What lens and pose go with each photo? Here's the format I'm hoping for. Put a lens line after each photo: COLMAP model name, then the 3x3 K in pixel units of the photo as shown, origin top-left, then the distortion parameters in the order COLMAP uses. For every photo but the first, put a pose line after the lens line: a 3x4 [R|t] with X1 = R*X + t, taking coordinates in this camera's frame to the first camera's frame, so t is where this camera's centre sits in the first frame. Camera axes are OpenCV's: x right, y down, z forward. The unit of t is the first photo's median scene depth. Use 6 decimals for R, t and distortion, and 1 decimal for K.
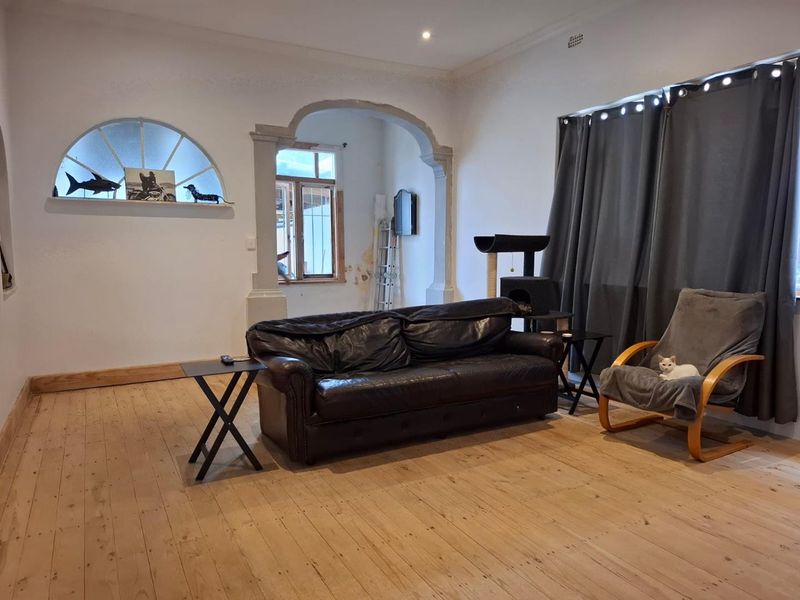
lens RADIAL K [[557.0, 0, 397.7], [0, 557.0, 288.0], [0, 0, 1]] dist [0.088942, -0.095993]
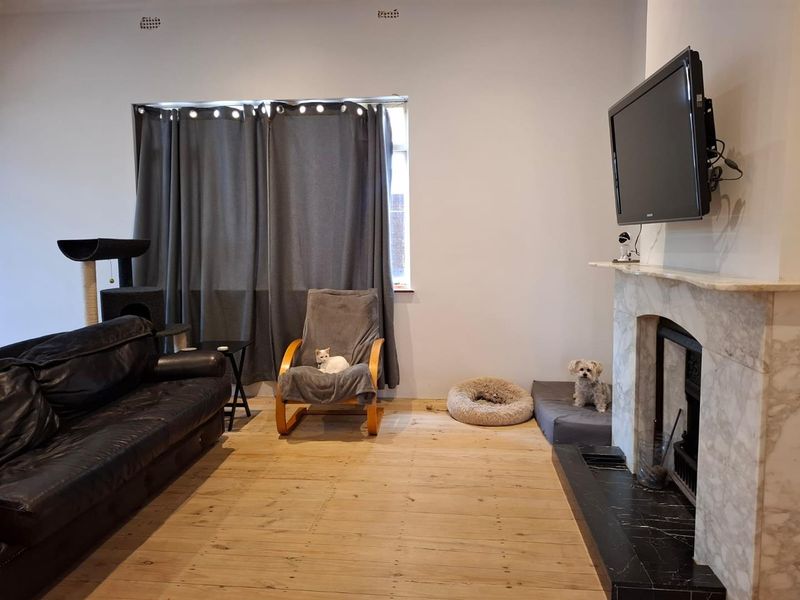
lens RADIAL K [[557.0, 0, 397.7], [0, 557.0, 288.0], [0, 0, 1]] dist [0.088942, -0.095993]
pose [[0.572407, -0.076829, 0.816362, -0.307460], [0.067740, 0.996628, 0.046297, -0.043013], [-0.817167, 0.028800, 0.575682, 0.231163]]
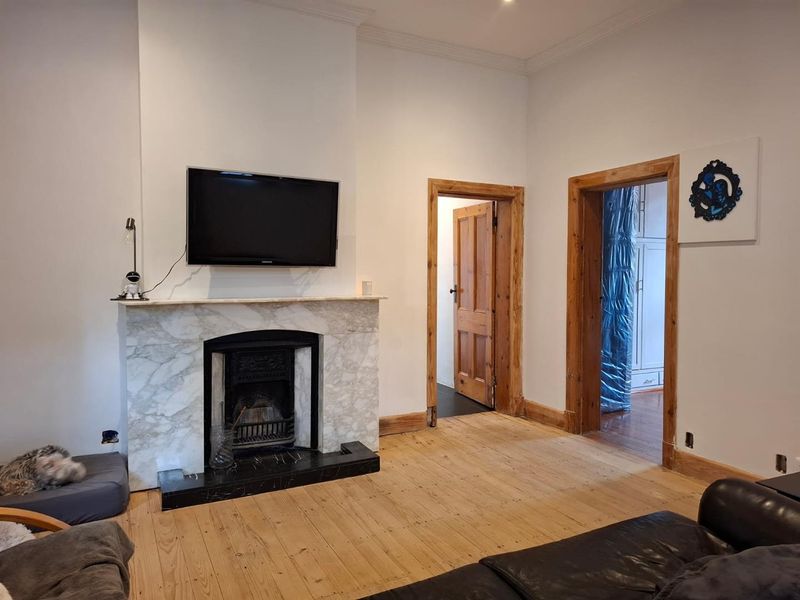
lens RADIAL K [[557.0, 0, 397.7], [0, 557.0, 288.0], [0, 0, 1]] dist [0.088942, -0.095993]
pose [[-0.999242, 0.010656, 0.037432, 0.152177], [0.014095, 0.995581, 0.092844, -0.118366], [-0.036278, 0.093301, -0.994977, 1.344614]]
